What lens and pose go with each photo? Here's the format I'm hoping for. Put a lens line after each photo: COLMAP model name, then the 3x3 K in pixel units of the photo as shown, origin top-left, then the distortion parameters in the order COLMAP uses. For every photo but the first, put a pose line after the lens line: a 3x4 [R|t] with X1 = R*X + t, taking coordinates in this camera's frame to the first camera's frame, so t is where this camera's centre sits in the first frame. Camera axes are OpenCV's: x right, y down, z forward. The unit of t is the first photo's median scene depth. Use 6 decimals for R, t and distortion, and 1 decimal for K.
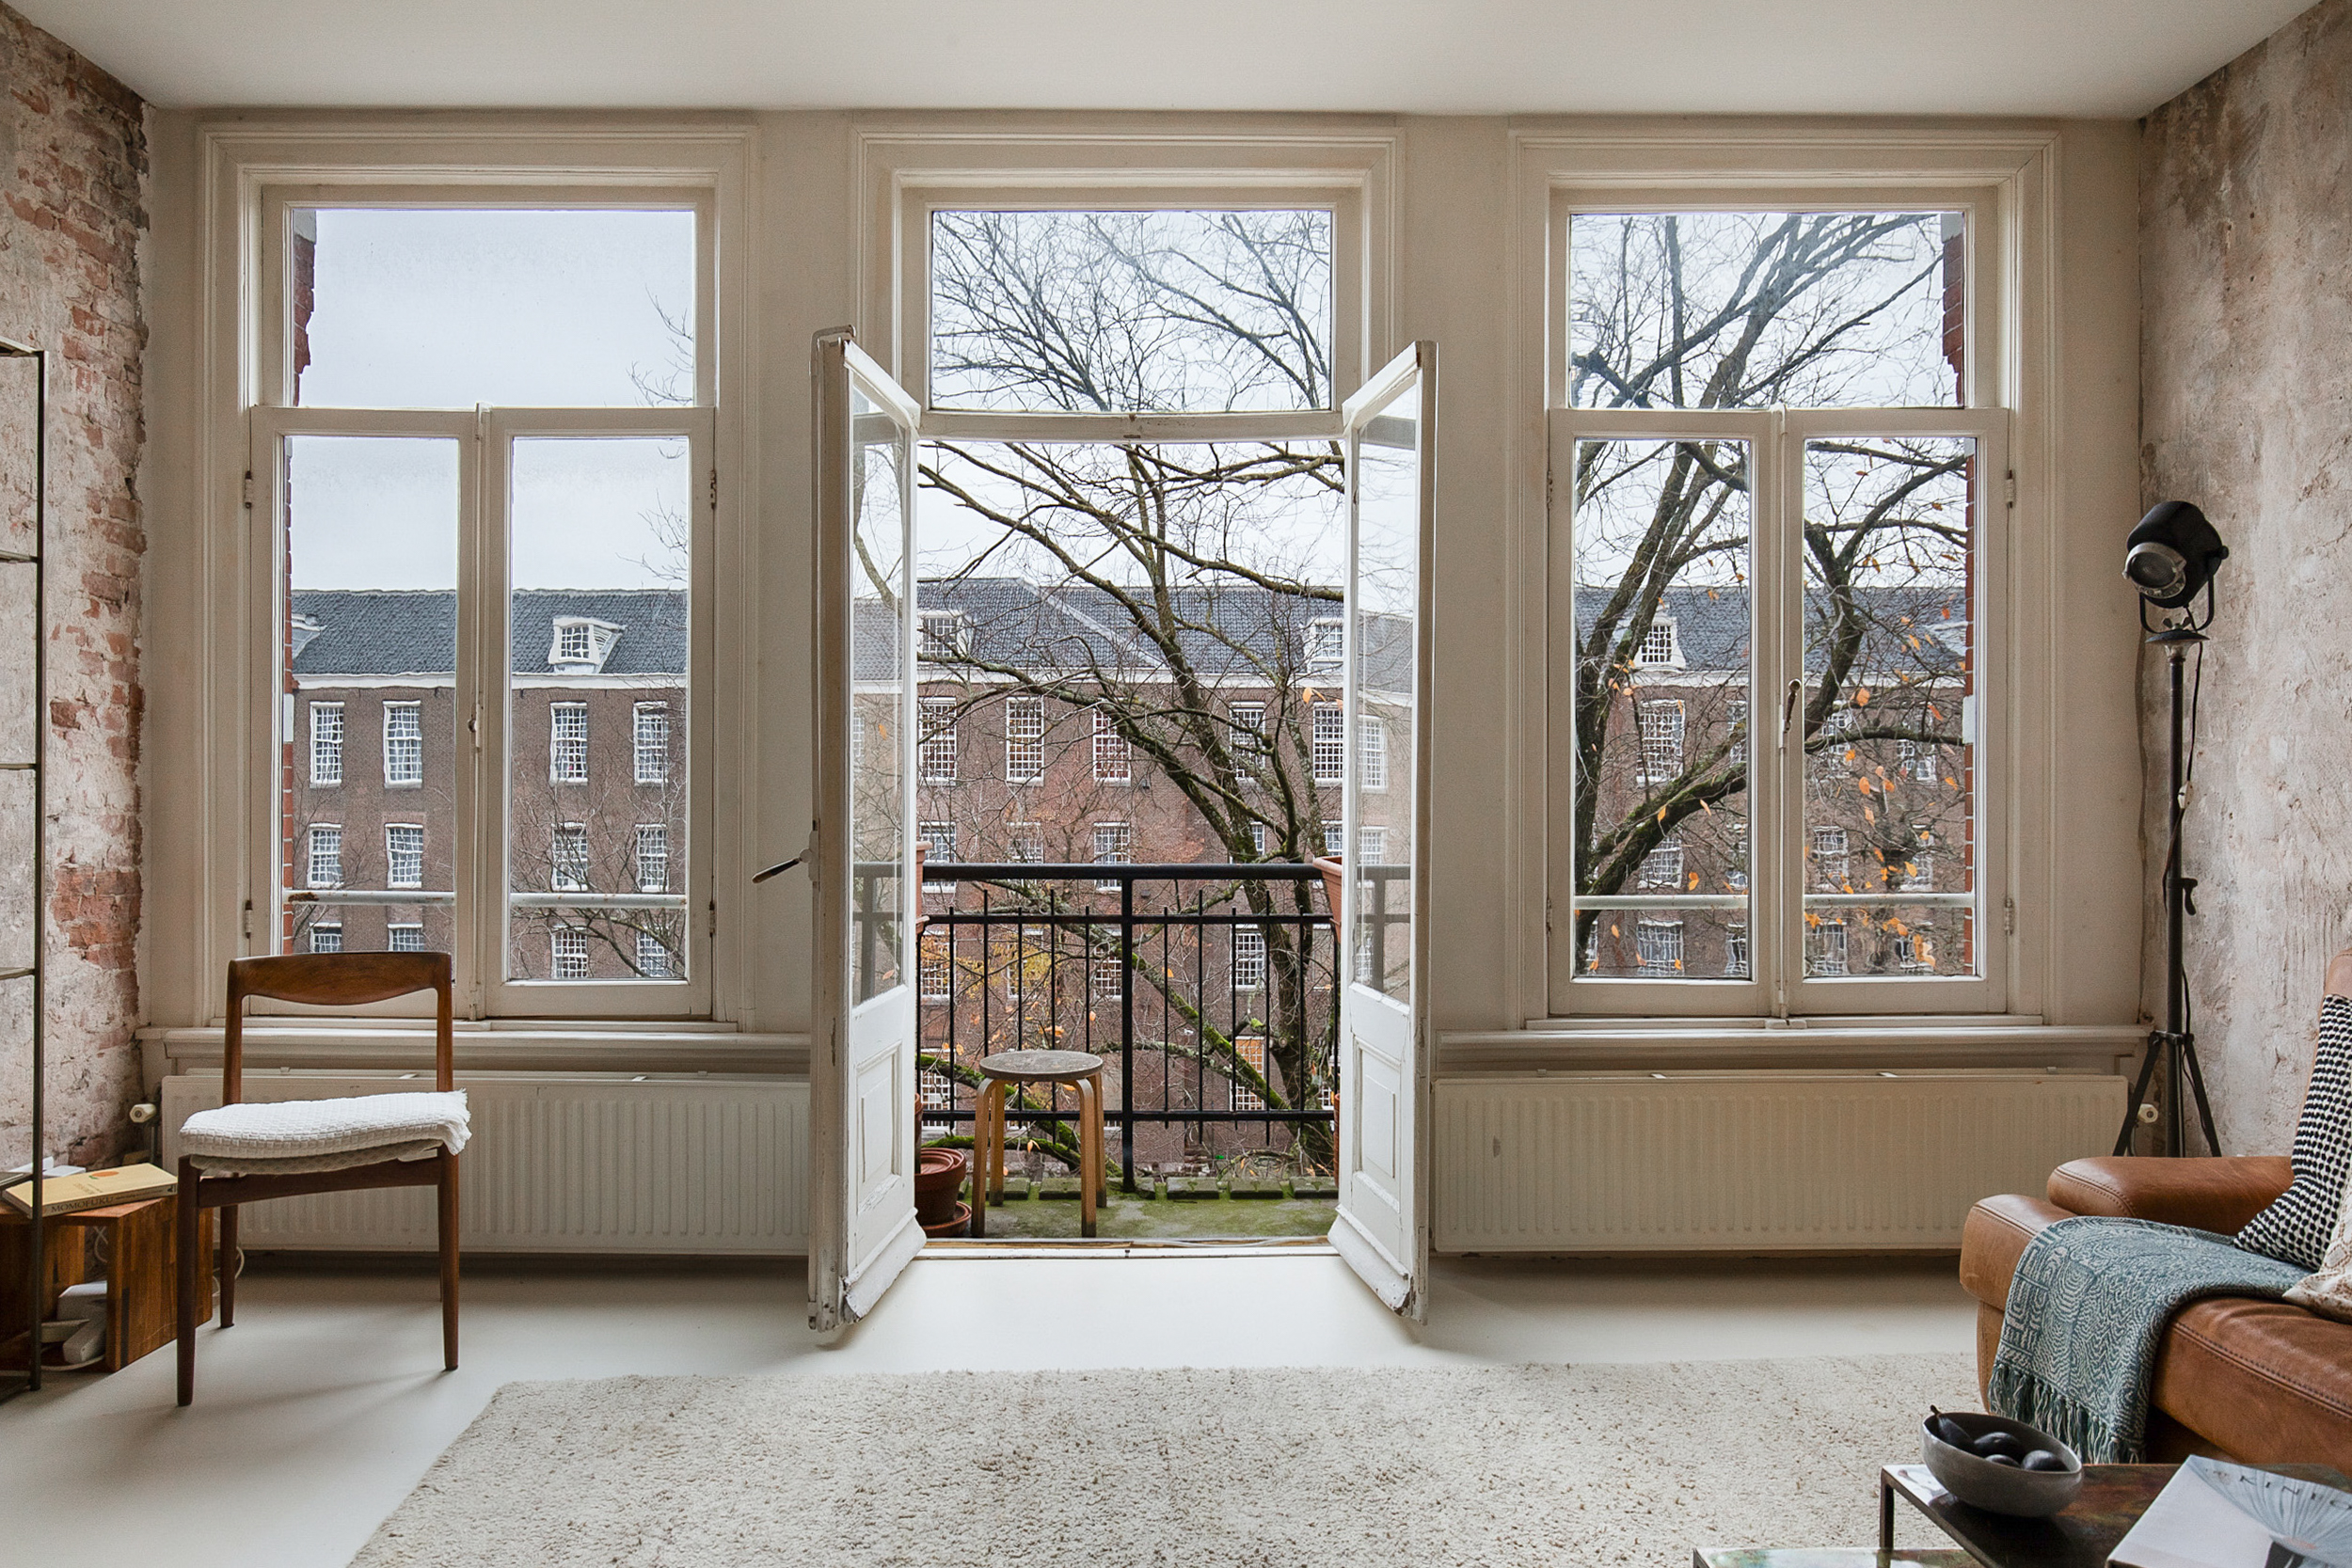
lens RADIAL K [[1501.8, 0, 1131.3], [0, 1501.8, 785.6], [0, 0, 1]] dist [-0.004065, 0.002838]
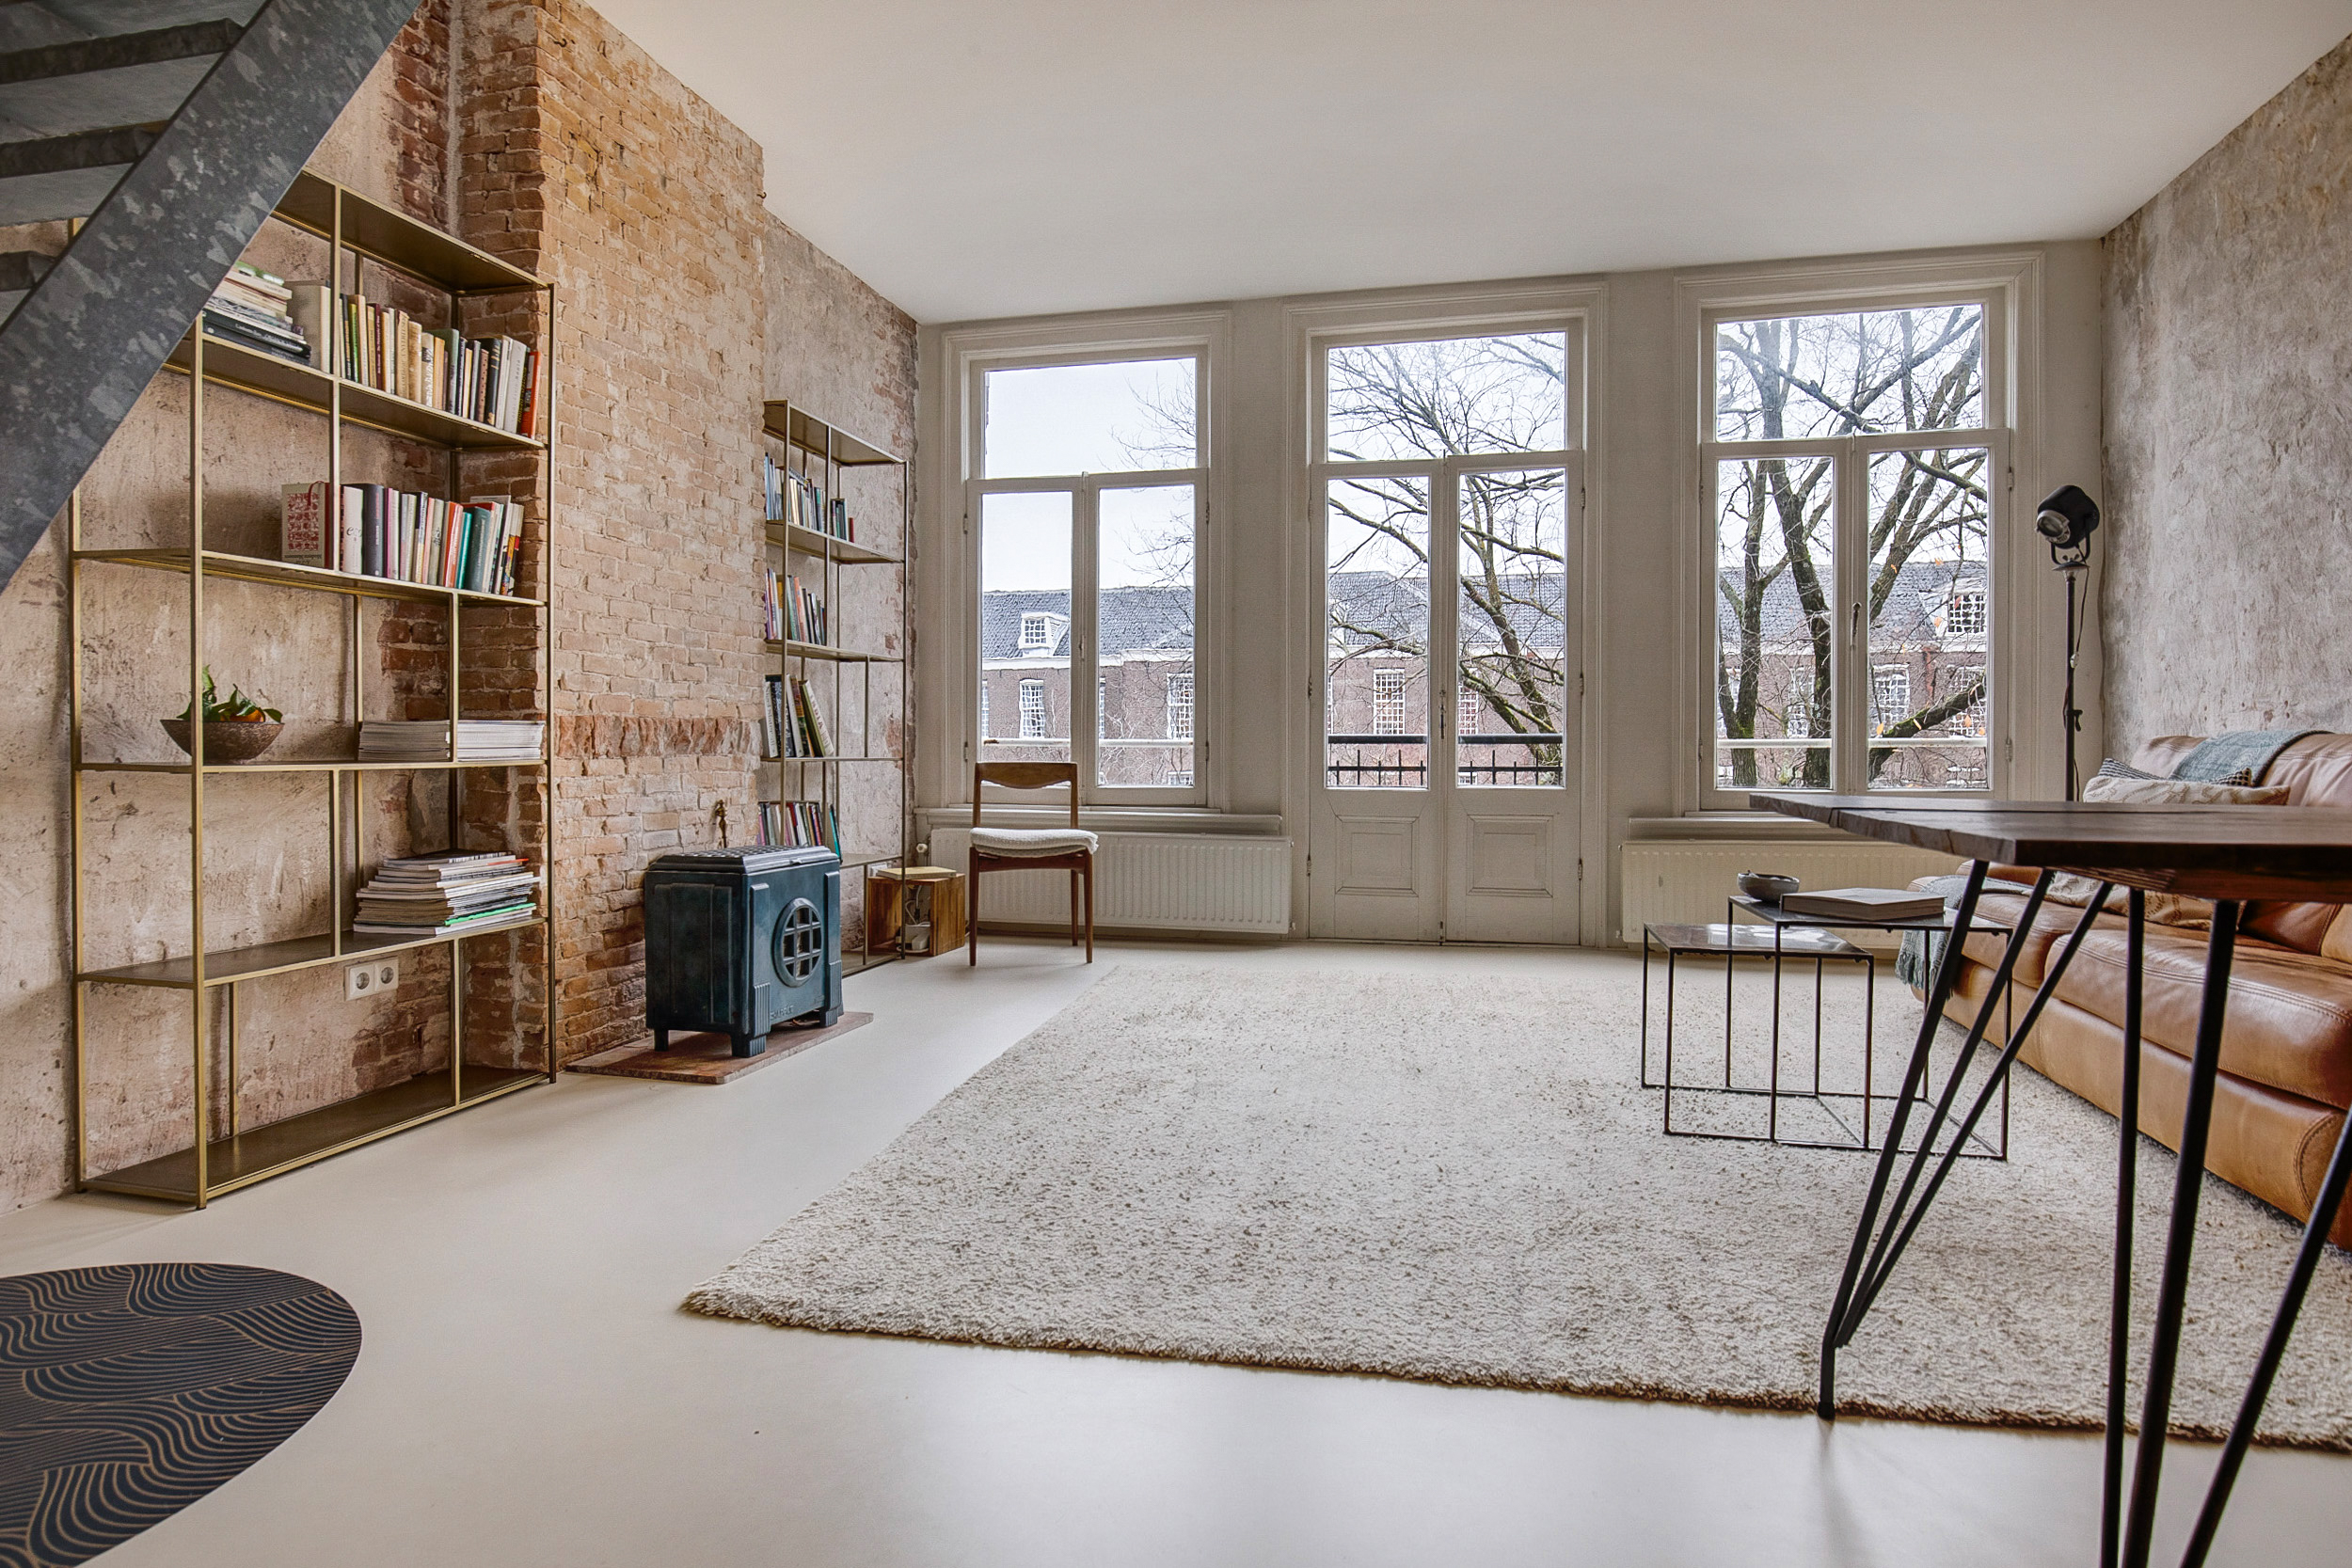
lens RADIAL K [[1274.0, 0, 1187.6], [0, 1274.0, 759.4], [0, 0, 1]] dist [-0.017617, 0.002771]
pose [[0.974074, 0.000690, -0.226230, 0.046256], [0.000843, 0.999977, 0.006678, 0.091687], [0.226229, -0.006696, 0.974051, -0.516632]]
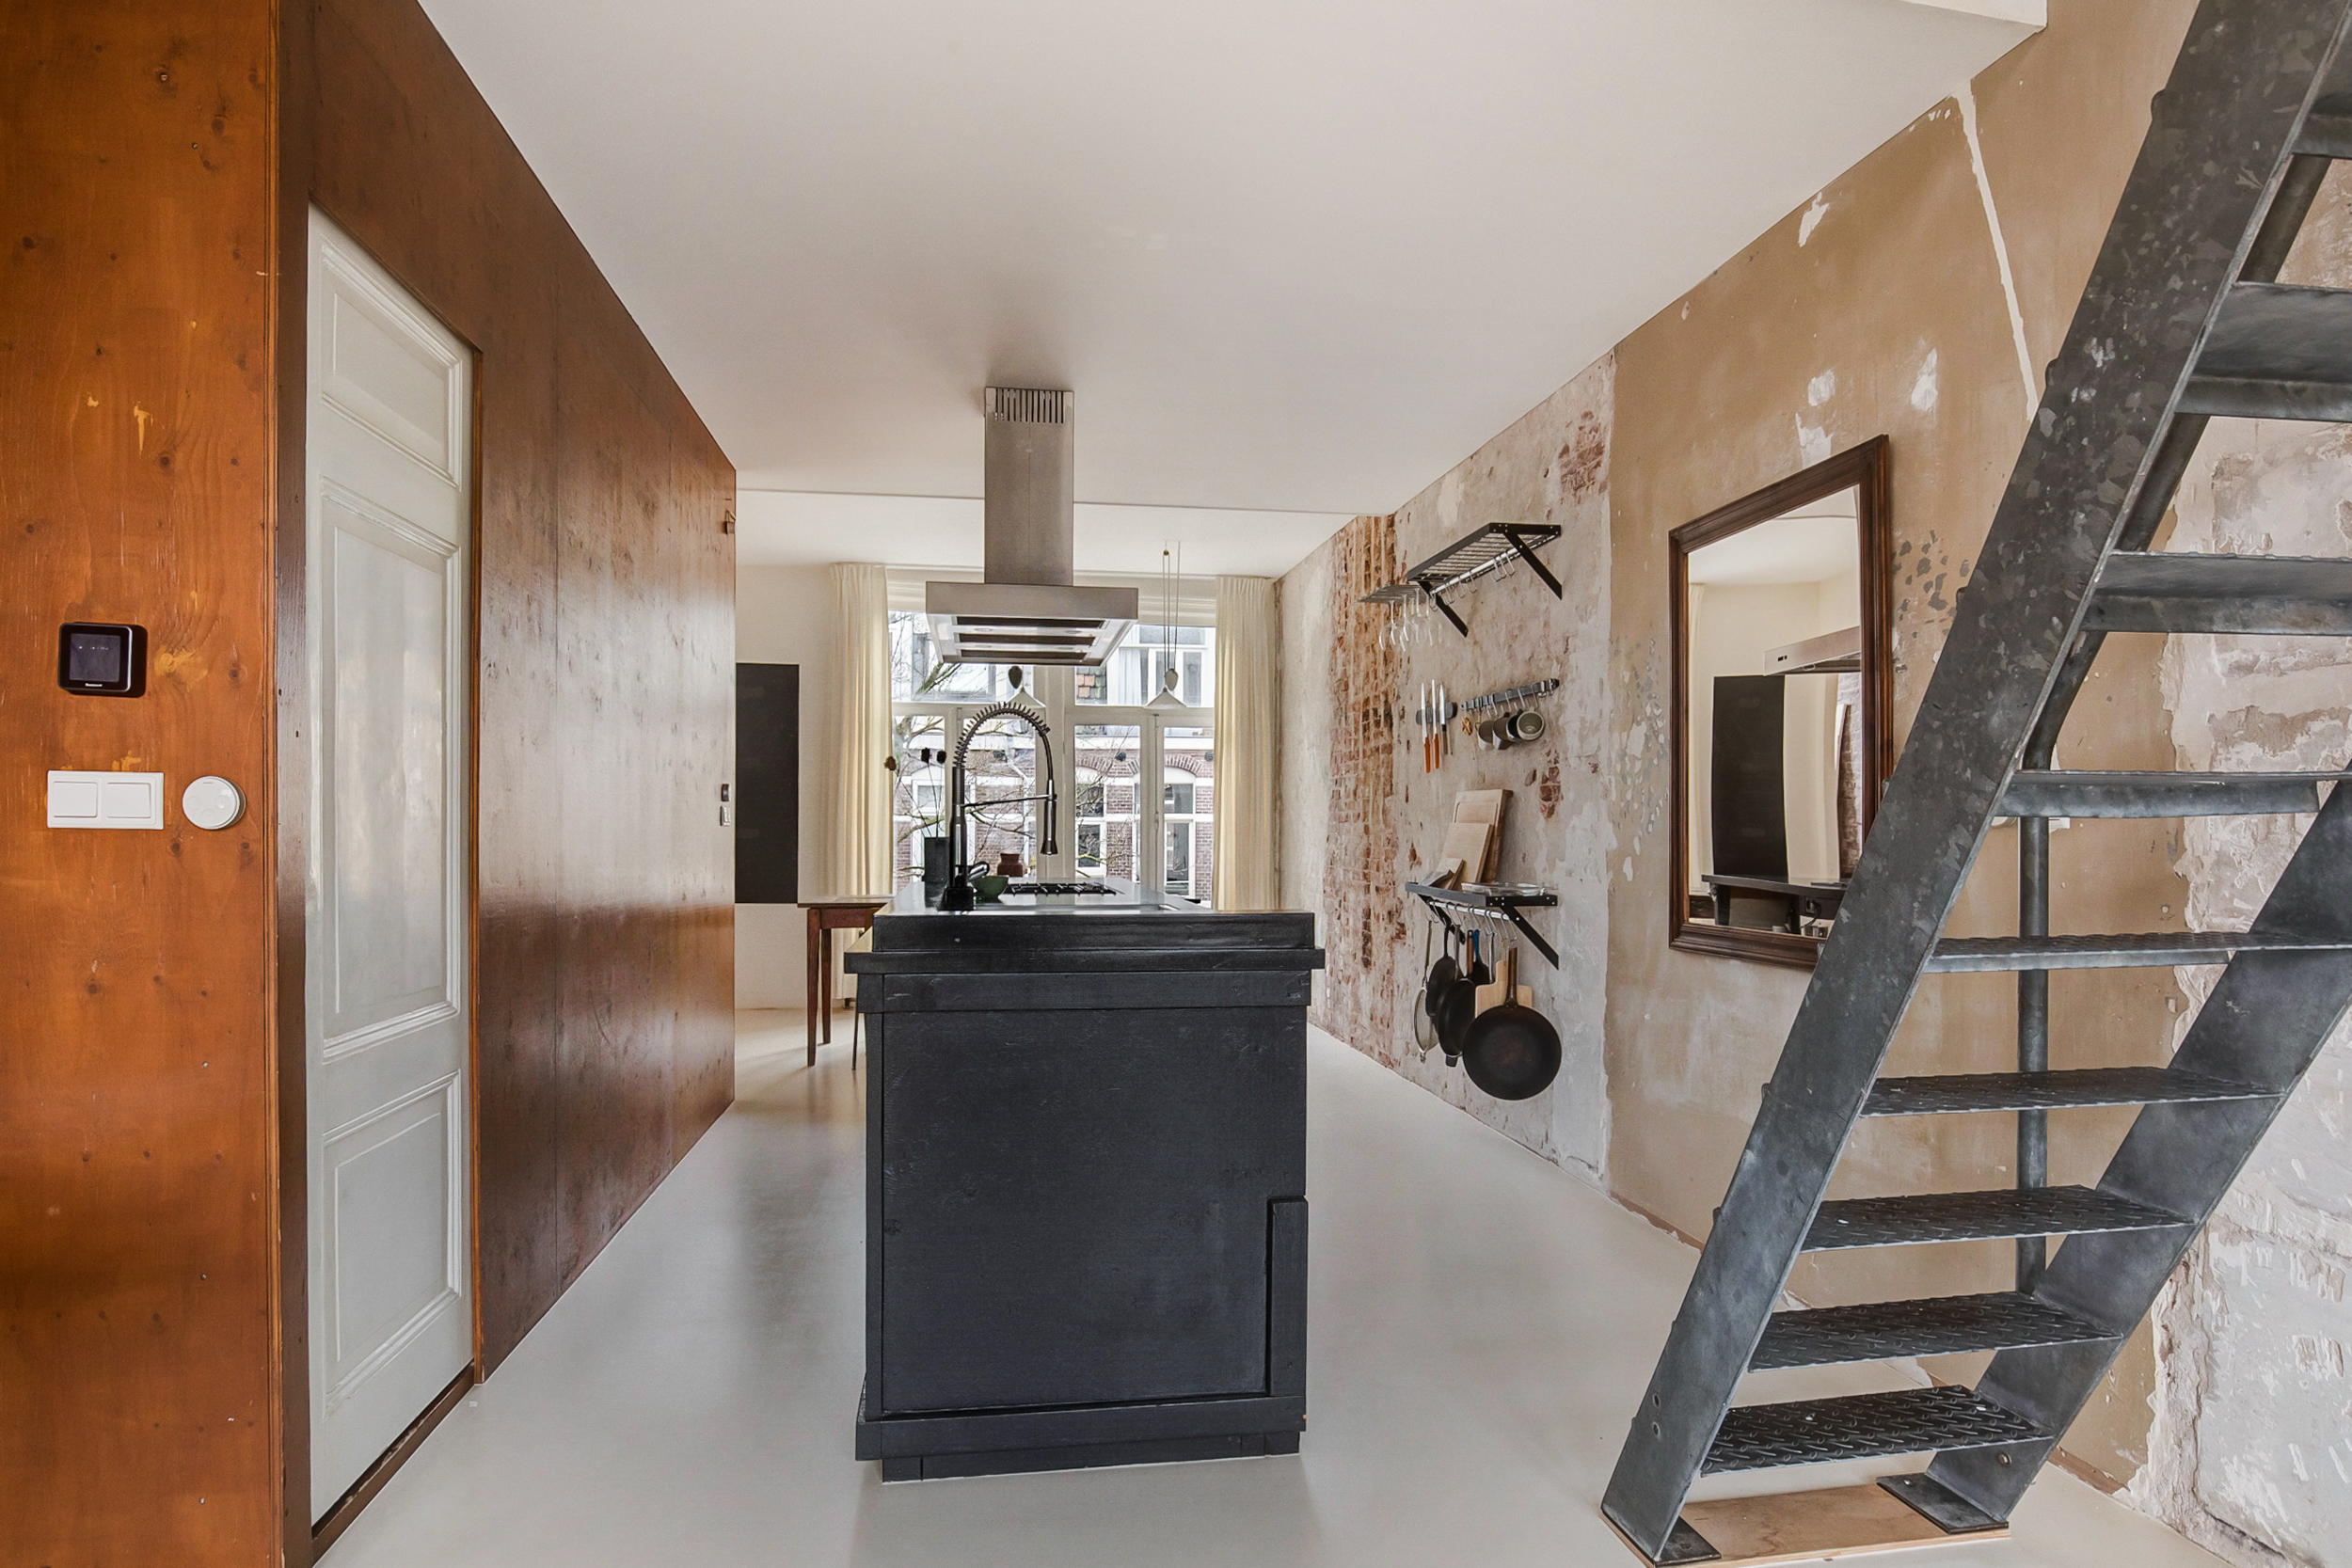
lens RADIAL K [[1337.2, 0, 1182.6], [0, 1337.2, 842.6], [0, 0, 1]] dist [-0.014531, 0.001448]
pose [[-0.988557, -0.003665, -0.150803, -0.127063], [-0.006430, 0.999820, 0.017849, -0.002573], [0.150711, 0.018615, -0.988403, 0.178016]]
